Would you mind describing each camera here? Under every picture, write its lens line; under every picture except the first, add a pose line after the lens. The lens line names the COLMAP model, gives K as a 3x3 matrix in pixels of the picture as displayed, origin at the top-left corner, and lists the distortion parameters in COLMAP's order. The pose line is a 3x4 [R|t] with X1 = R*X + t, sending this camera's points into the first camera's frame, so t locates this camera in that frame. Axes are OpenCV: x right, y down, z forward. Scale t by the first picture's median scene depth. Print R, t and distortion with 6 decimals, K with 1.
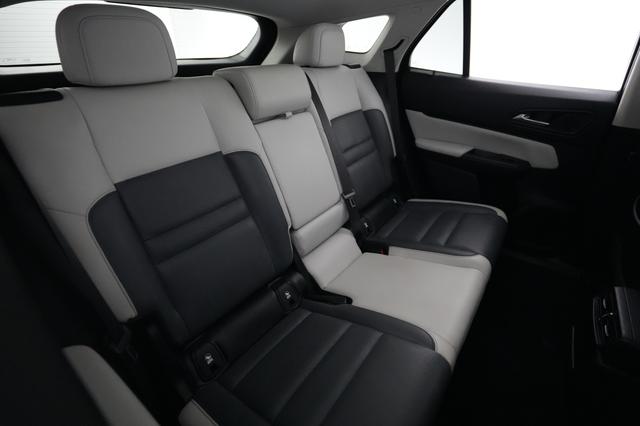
lens RADIAL K [[386.9, 0, 320.0], [0, 386.9, 213.0], [0, 0, 1]] dist [-0.001590, -0.000392]
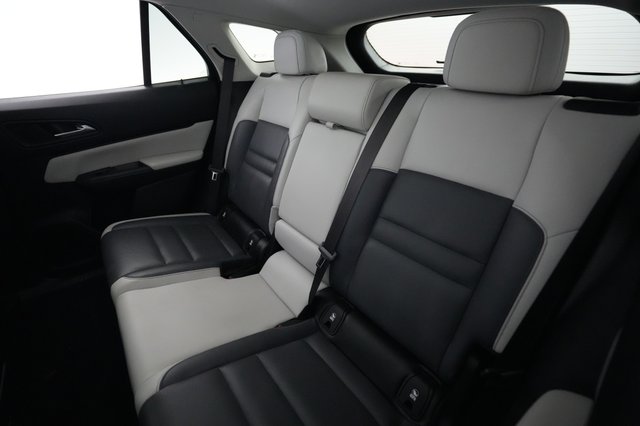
lens RADIAL K [[386.9, 0, 320.0], [0, 386.9, 213.0], [0, 0, 1]] dist [-0.001590, -0.000392]
pose [[-0.452300, 0.333135, -0.827312, 0.776364], [-0.364557, 0.777528, 0.512395, -0.561961], [0.813955, 0.533359, -0.230229, 1.317148]]
